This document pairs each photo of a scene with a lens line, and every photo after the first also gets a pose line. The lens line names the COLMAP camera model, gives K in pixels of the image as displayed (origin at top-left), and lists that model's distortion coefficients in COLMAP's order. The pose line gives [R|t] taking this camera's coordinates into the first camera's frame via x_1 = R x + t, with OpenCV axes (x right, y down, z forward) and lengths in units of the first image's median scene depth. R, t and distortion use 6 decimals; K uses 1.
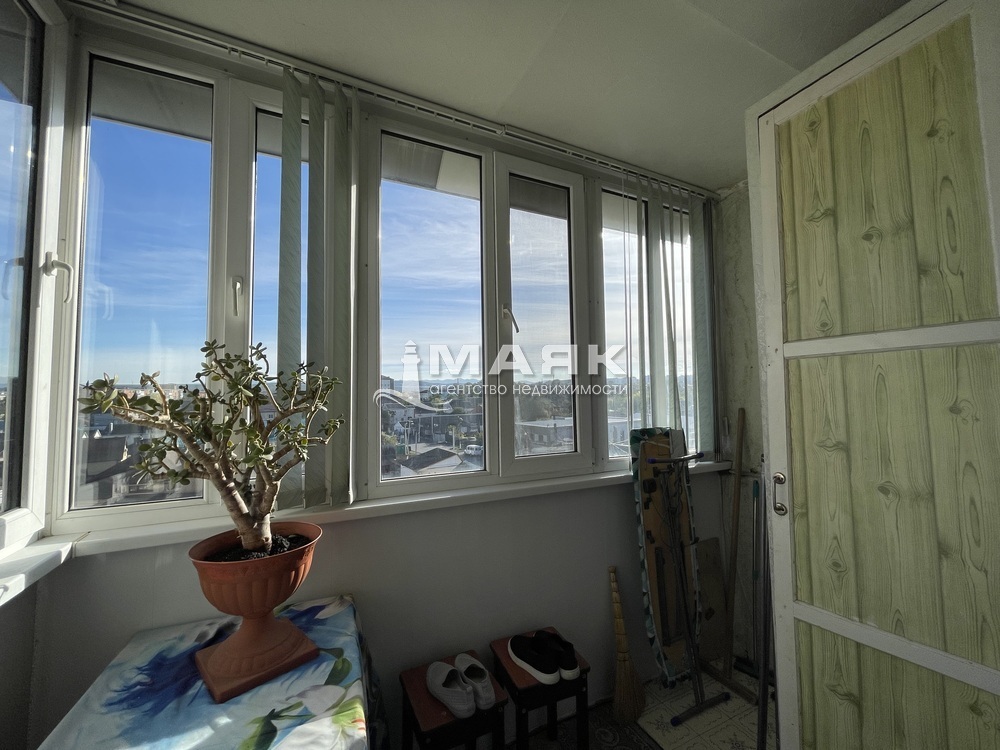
lens RADIAL K [[404.7, 0, 500.4], [0, 404.7, 374.3], [0, 0, 1]] dist [0.000163, -0.000097]
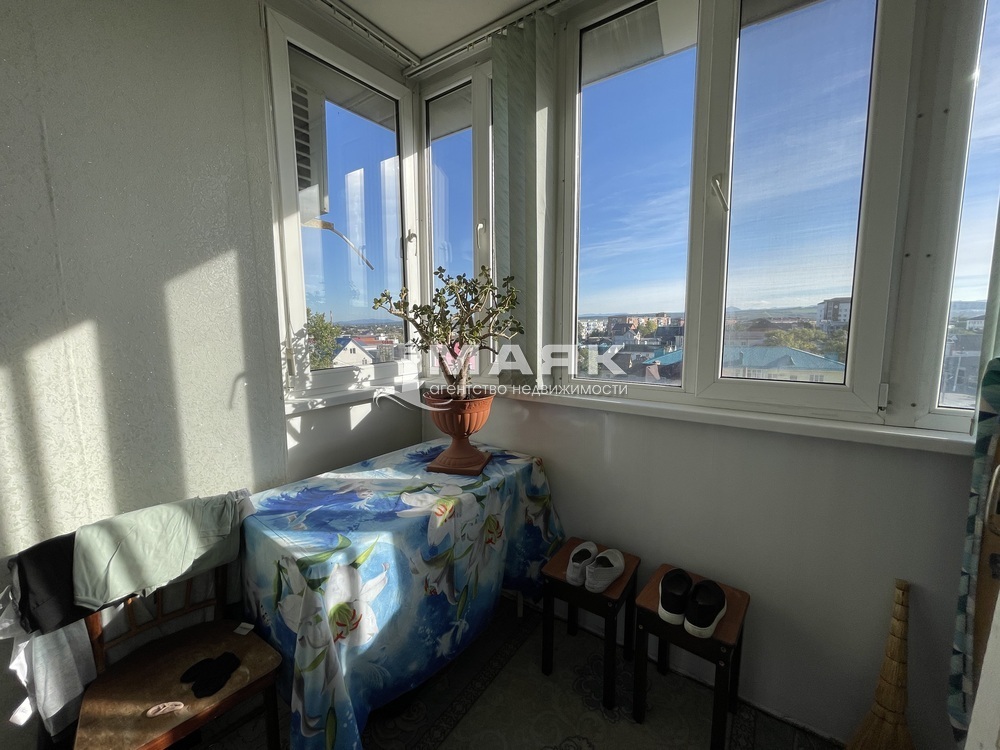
lens RADIAL K [[404.7, 0, 501.9], [0, 404.7, 371.1], [0, 0, 1]] dist [0.000163, -0.000097]
pose [[0.482900, 0.108588, -0.868917, 0.734157], [0.041271, 0.988357, 0.146451, 0.087159], [0.874703, -0.106582, 0.472796, 0.359397]]
